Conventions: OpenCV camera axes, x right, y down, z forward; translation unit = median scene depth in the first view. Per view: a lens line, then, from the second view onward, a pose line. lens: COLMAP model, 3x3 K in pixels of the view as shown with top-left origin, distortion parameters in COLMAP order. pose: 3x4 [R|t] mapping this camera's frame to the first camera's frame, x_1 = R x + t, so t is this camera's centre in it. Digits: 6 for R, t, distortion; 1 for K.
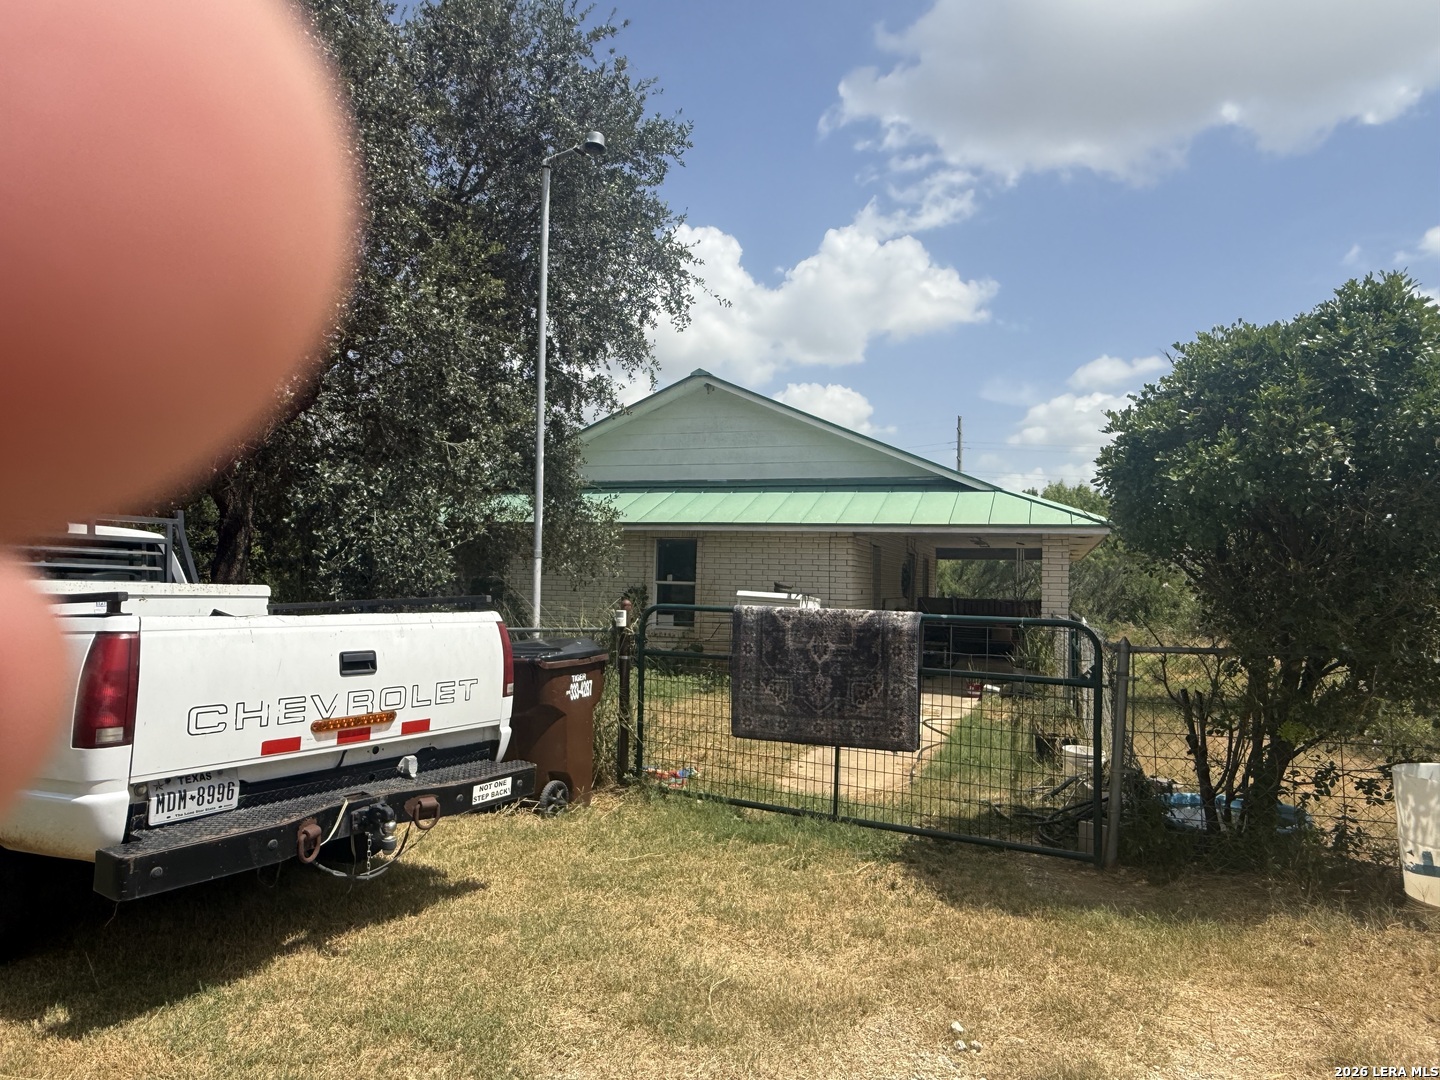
lens RADIAL K [[917.9, 0, 718.8], [0, 917.9, 537.4], [0, 0, 1]] dist [0.005553, -0.002099]
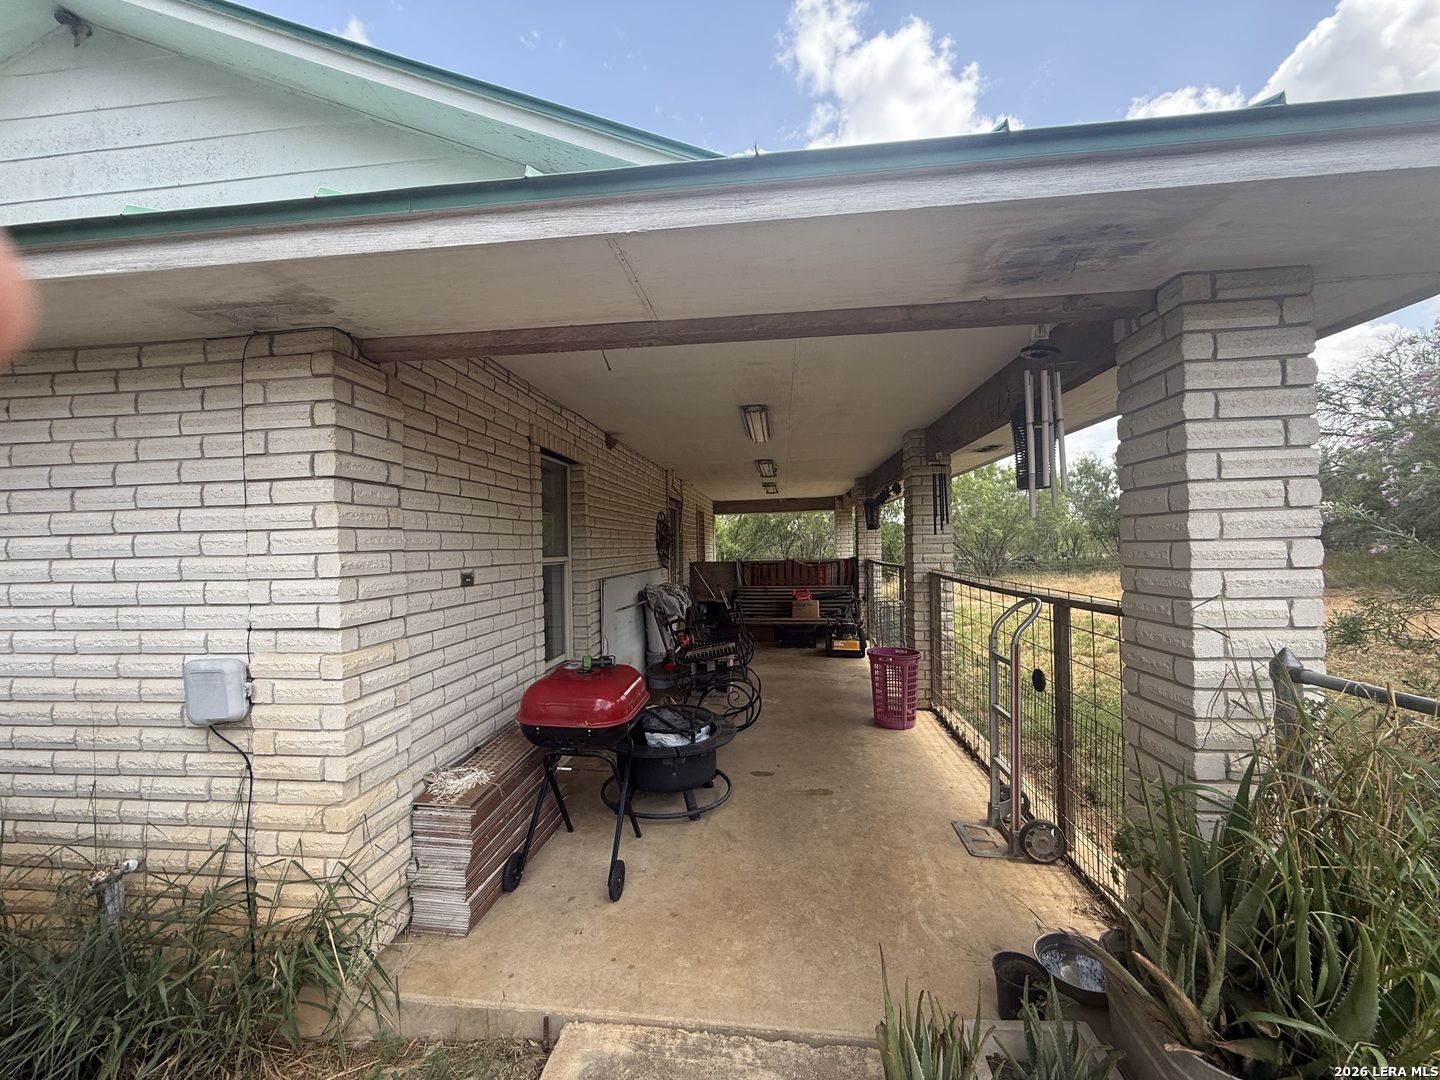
lens RADIAL K [[578.9, 0, 717.6], [0, 578.9, 543.1], [0, 0, 1]] dist [0.004564, -0.000963]
pose [[0.971699, -0.045642, 0.231772, 0.188621], [0.035710, 0.998262, 0.046871, 0.040839], [-0.233508, -0.037268, 0.971640, 0.779729]]
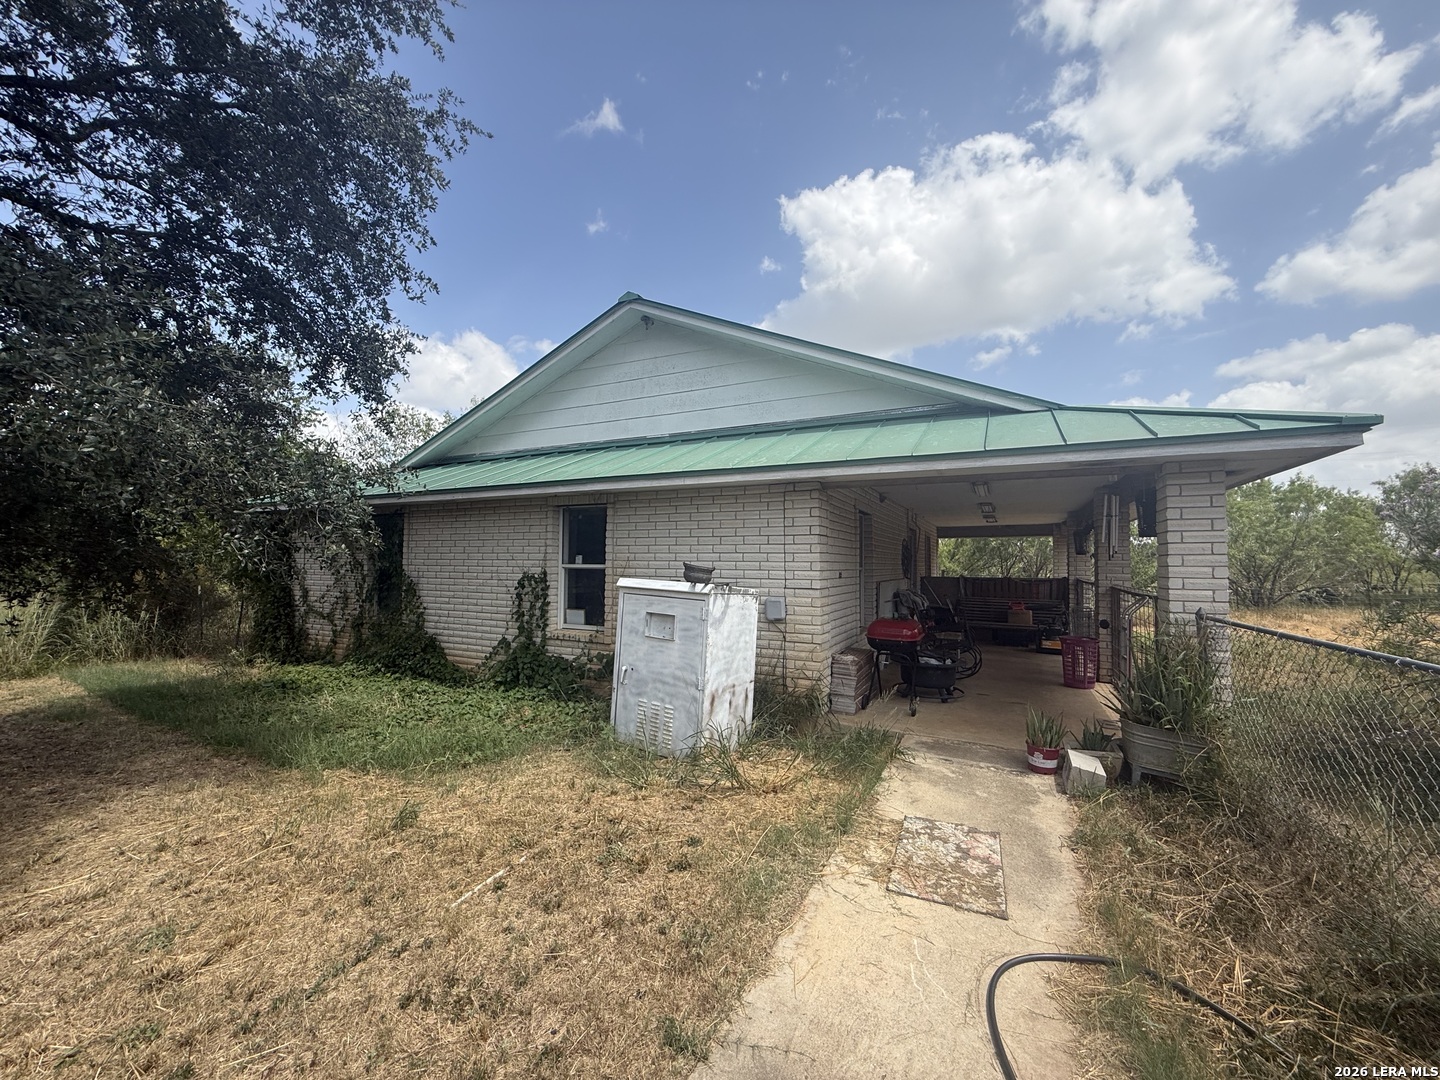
lens RADIAL K [[578.9, 0, 718.9], [0, 578.9, 537.9], [0, 0, 1]] dist [0.004564, -0.000963]
pose [[0.993576, -0.023192, -0.110764, 0.112368], [0.023267, 0.999729, -0.000621, 0.029584], [0.110748, -0.001960, 0.993847, 0.552560]]
